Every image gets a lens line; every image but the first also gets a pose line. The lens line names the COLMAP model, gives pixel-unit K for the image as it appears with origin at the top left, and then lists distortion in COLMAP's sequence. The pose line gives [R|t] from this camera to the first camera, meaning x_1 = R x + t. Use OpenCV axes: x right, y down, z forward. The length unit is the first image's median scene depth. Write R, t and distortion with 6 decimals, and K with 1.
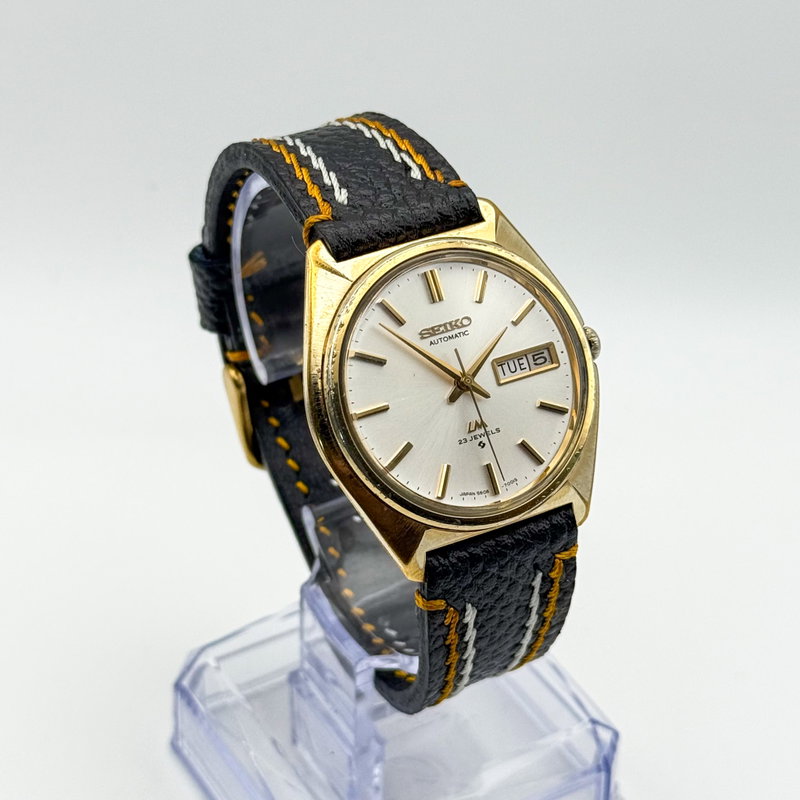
lens RADIAL K [[1859.4, 0, 406.7], [0, 1859.4, 398.6], [0, 0, 1]] dist [1.020959, 0.000000]
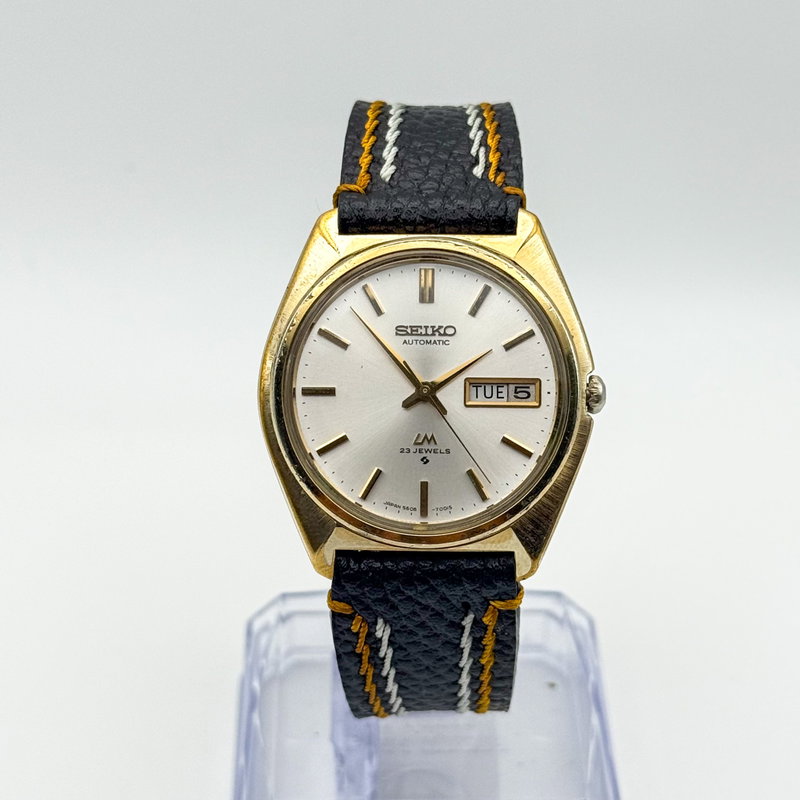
lens RADIAL K [[1859.4, 0, 424.6], [0, 1859.4, 411.6], [0, 0, 1]] dist [1.020959, 0.000000]
pose [[0.873156, 0.281776, -0.397745, 0.393663], [-0.279749, 0.957905, 0.064489, -0.057510], [0.399173, 0.054960, 0.915227, 0.131856]]
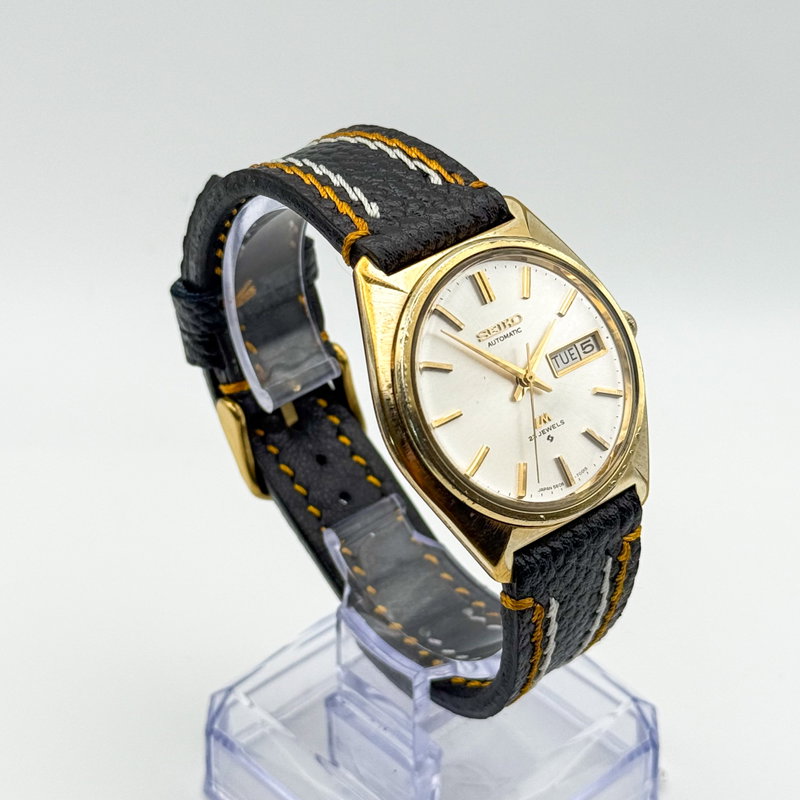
lens RADIAL K [[1859.4, 0, 405.6], [0, 1859.4, 406.1], [0, 0, 1]] dist [1.020959, 0.000000]
pose [[0.977734, -0.131133, 0.163829, -0.191267], [0.131720, 0.991260, 0.007325, -0.009755], [-0.163357, 0.014418, 0.986462, 0.019418]]
